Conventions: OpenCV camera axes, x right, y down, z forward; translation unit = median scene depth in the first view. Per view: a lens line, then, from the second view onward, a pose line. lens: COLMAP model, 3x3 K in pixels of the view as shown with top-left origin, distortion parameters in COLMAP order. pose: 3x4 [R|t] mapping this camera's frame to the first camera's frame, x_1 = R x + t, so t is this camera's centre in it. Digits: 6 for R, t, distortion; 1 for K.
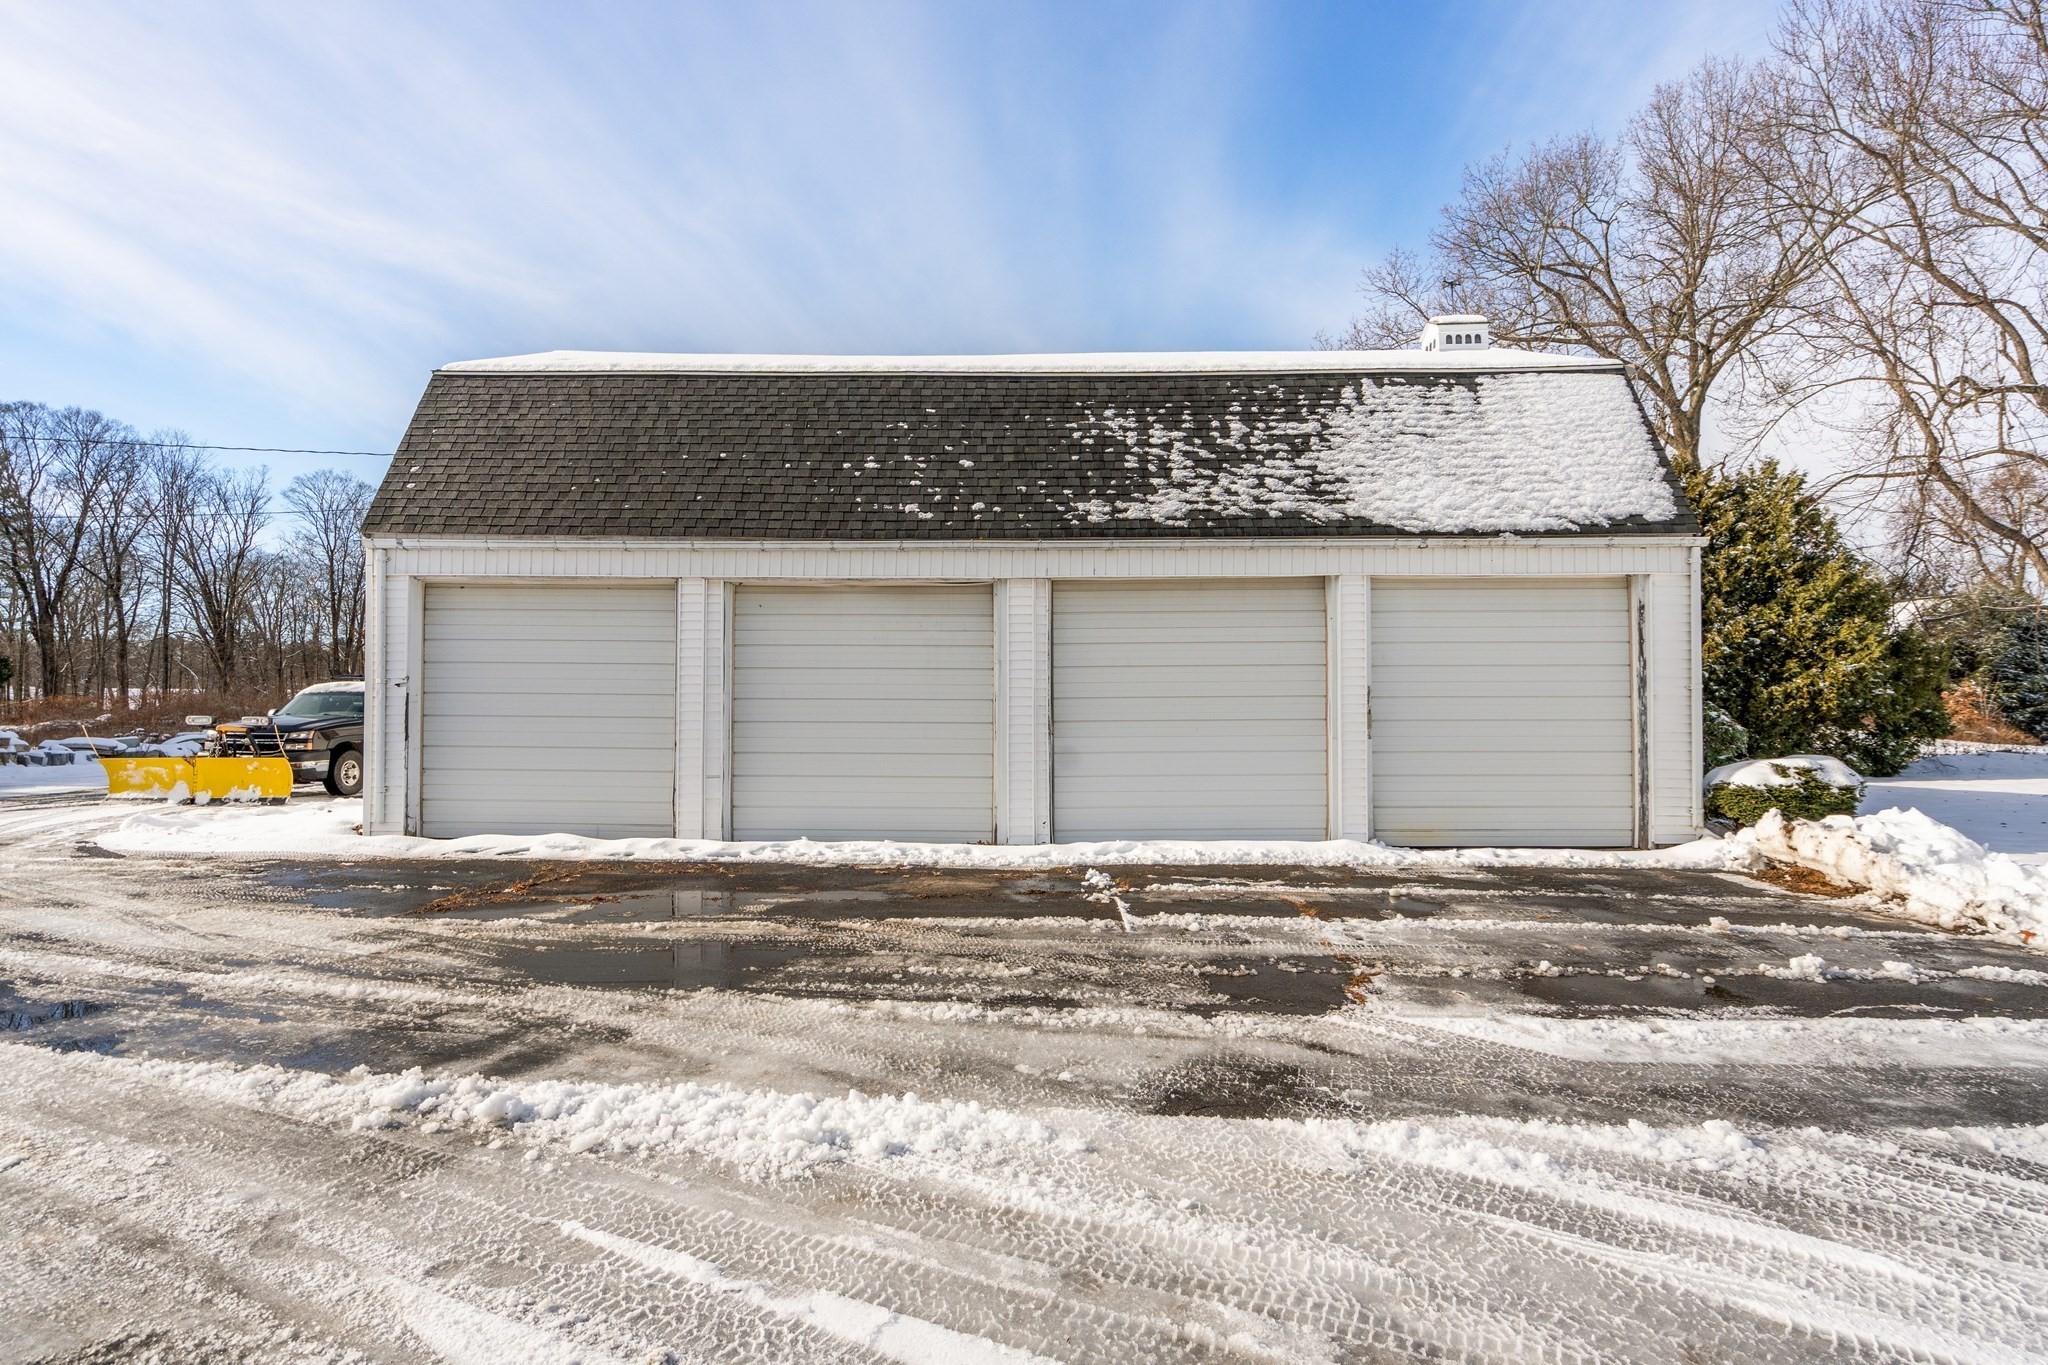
lens RADIAL K [[933.7, 0, 1024.0], [0, 933.7, 682.5], [0, 0, 1]] dist [-0.008915, 0.000442]
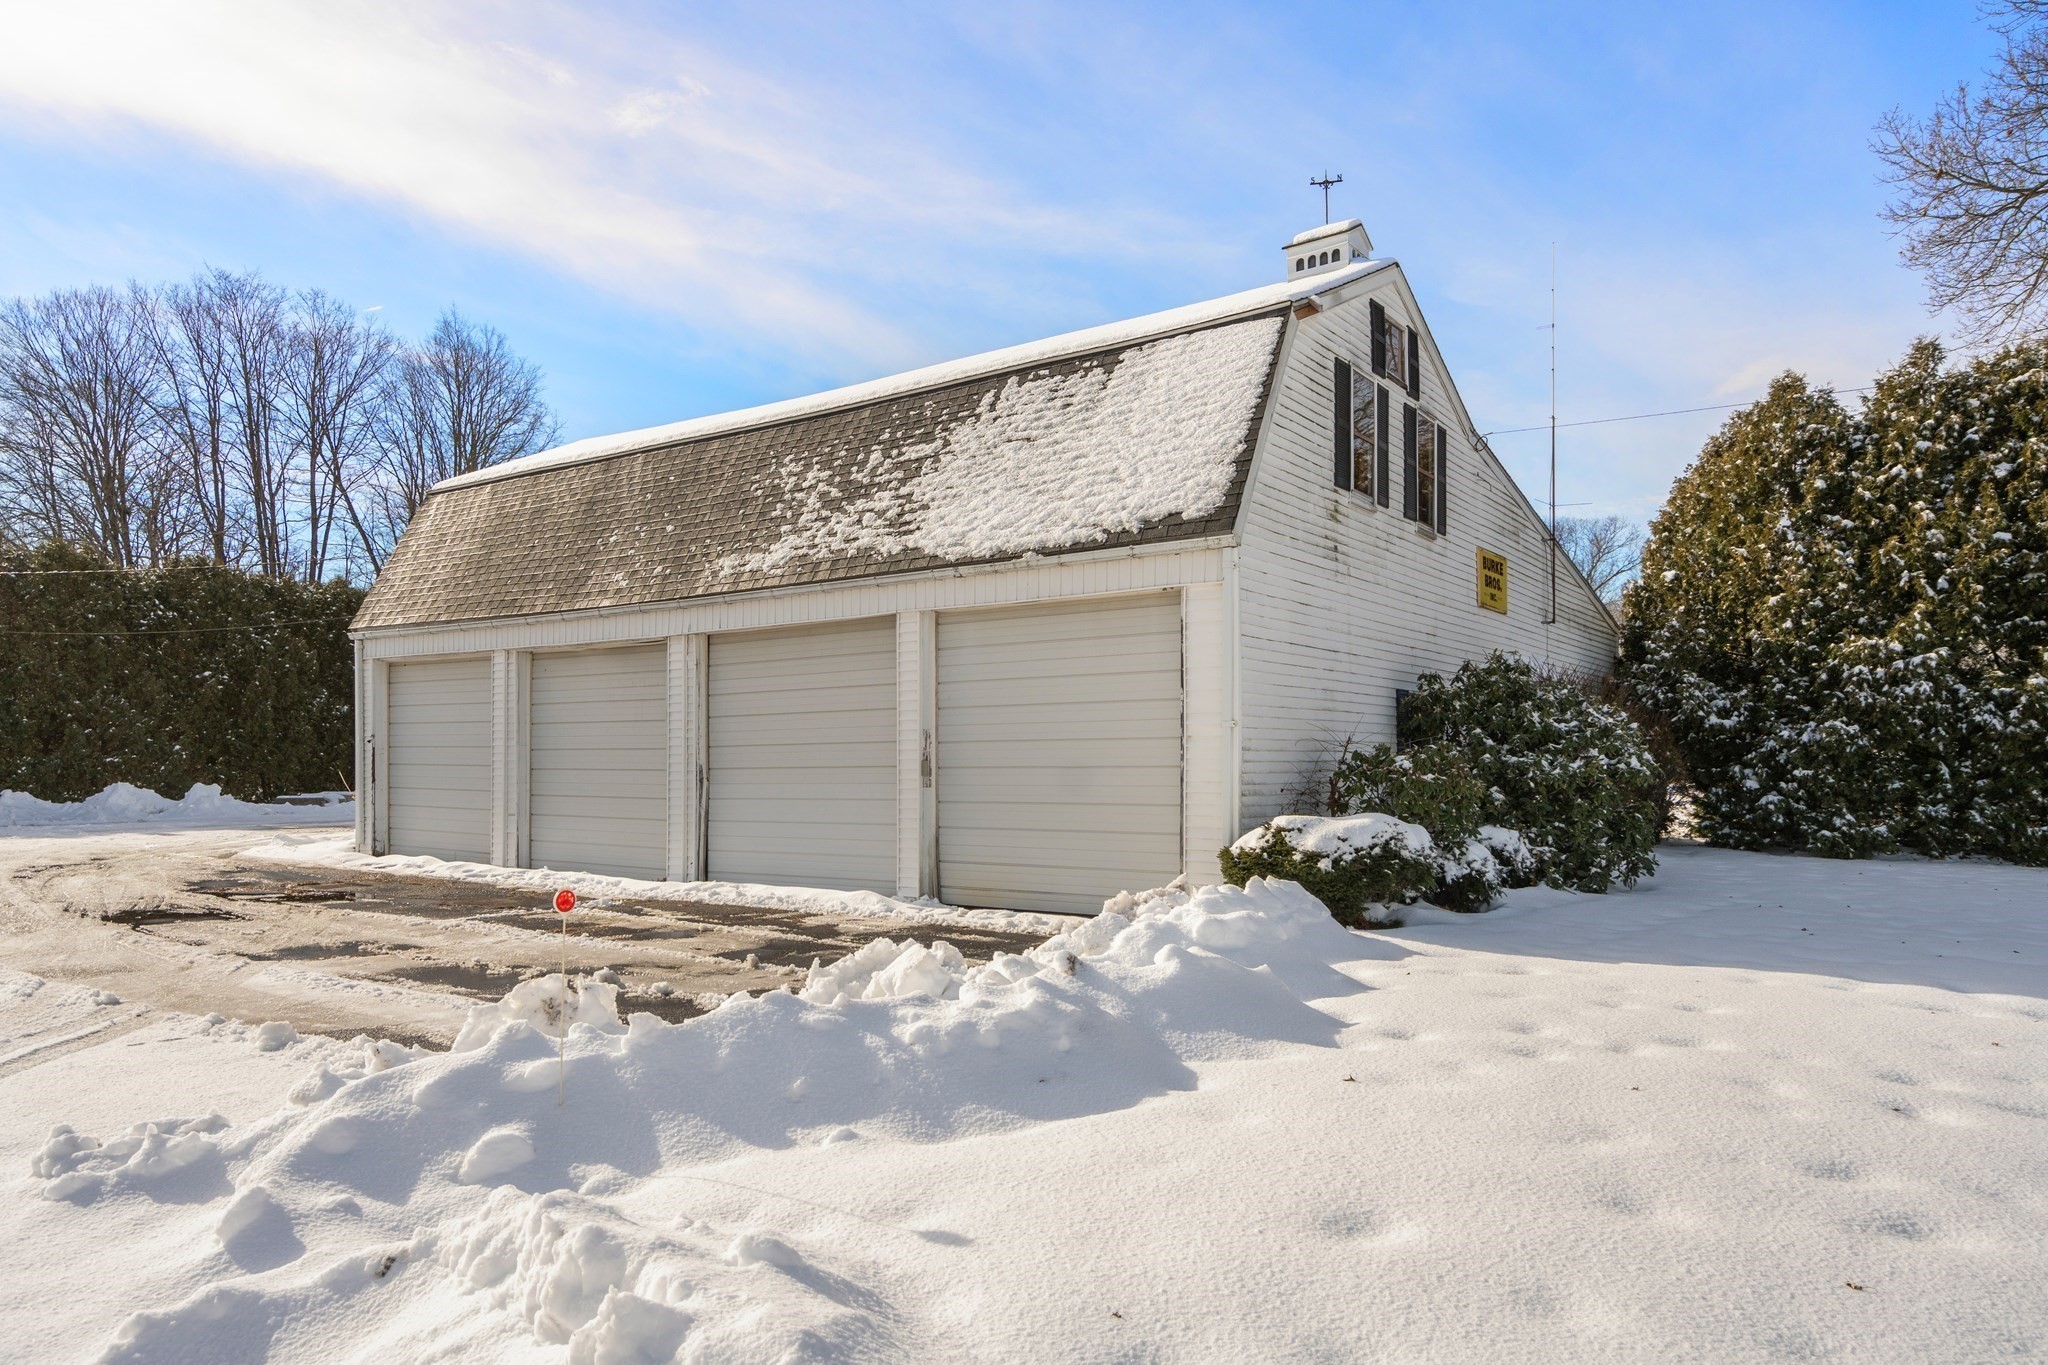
lens RADIAL K [[1275.4, 0, 1024.2], [0, 1275.4, 737.9], [0, 0, 1]] dist [-0.019637, -0.000079]
pose [[0.831939, -0.014276, -0.554684, 1.135277], [0.028052, 0.999473, 0.016350, -0.006806], [0.554158, -0.029163, 0.831900, -0.000258]]
